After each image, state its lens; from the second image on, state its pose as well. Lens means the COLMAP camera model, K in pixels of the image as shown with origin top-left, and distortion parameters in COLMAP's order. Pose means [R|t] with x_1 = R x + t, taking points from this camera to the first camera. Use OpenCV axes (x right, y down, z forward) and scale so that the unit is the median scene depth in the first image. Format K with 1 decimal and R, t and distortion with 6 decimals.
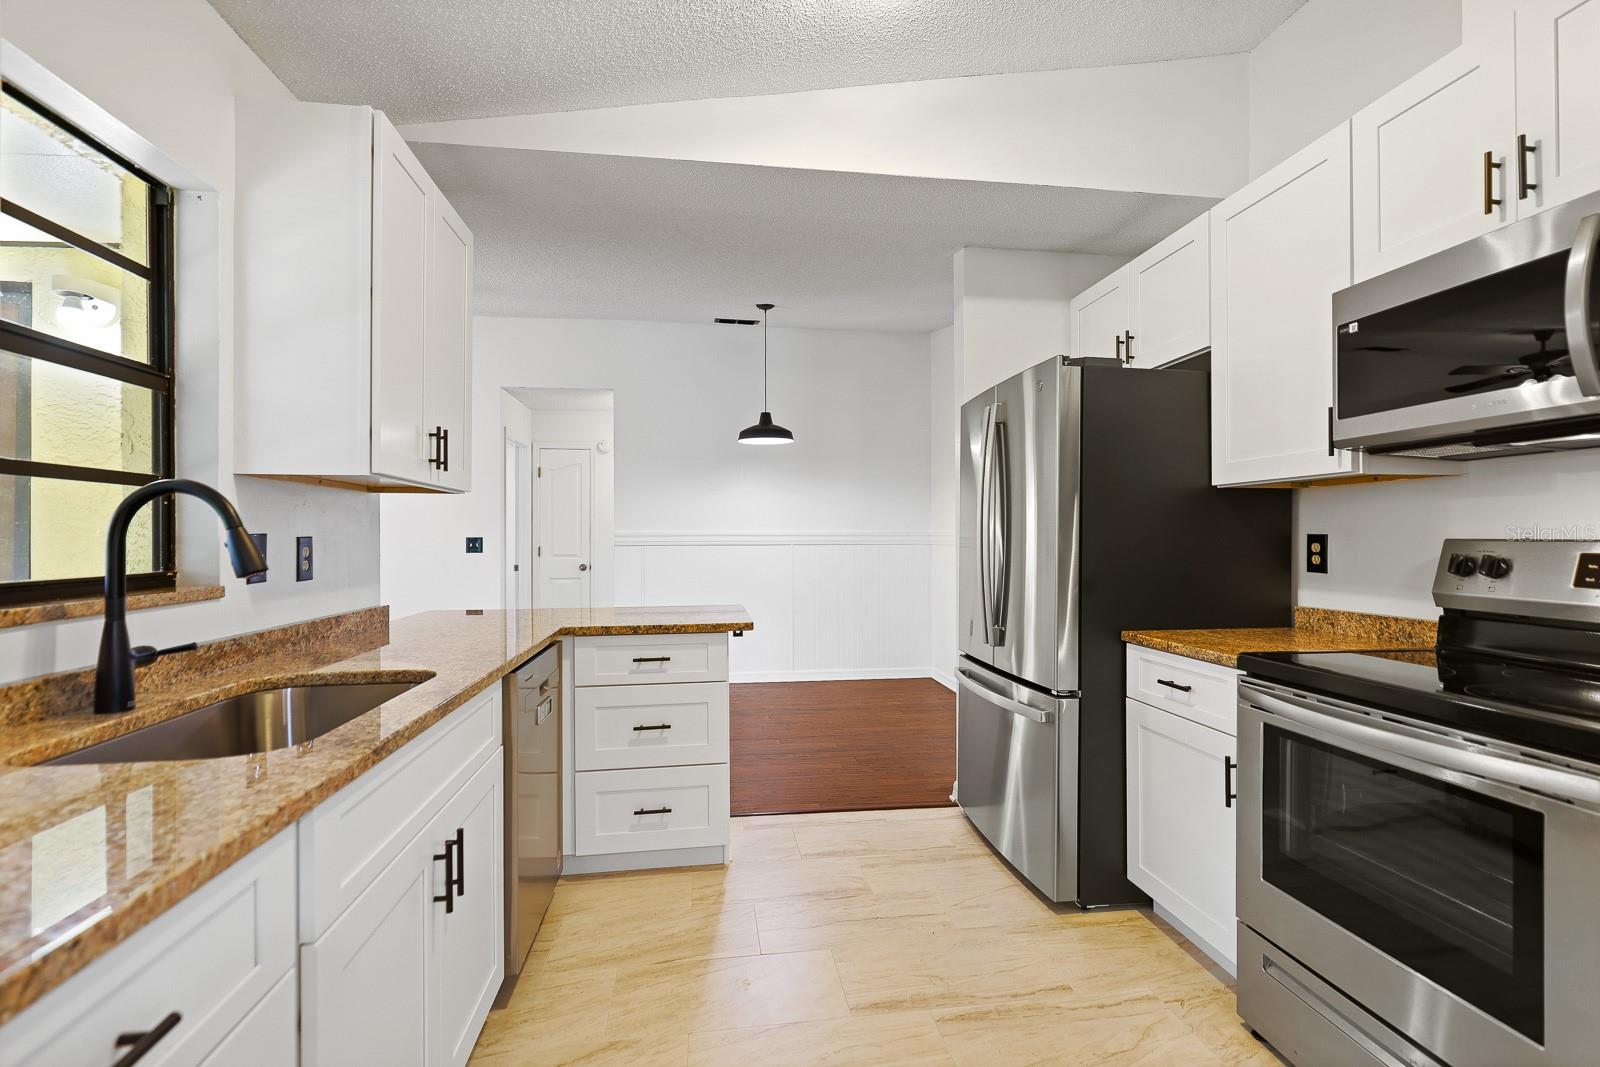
lens RADIAL K [[734.5, 0, 797.5], [0, 734.5, 536.1], [0, 0, 1]] dist [-0.000733, -0.000198]
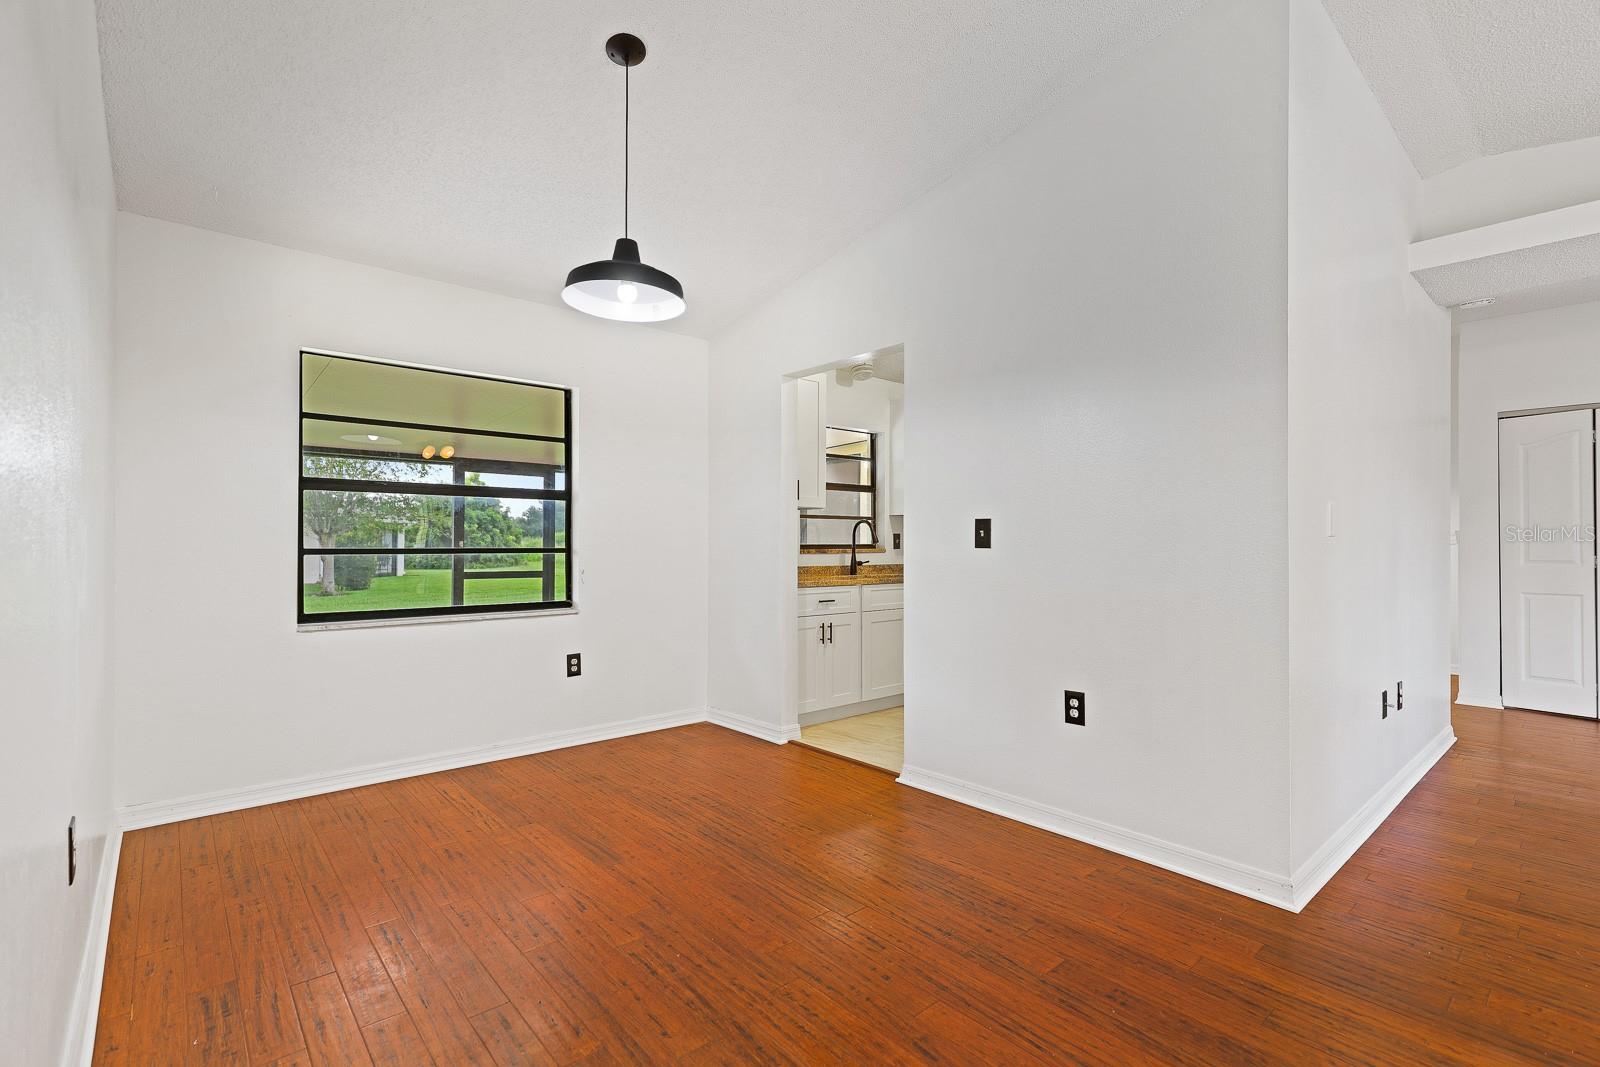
lens RADIAL K [[734.5, 0, 797.3], [0, 734.5, 530.7], [0, 0, 1]] dist [-0.000733, -0.000198]
pose [[0.554633, 0.002592, -0.832091, 2.113227], [0.008799, 0.999921, 0.008979, -0.057162], [0.832048, -0.012302, 0.554567, -1.426986]]
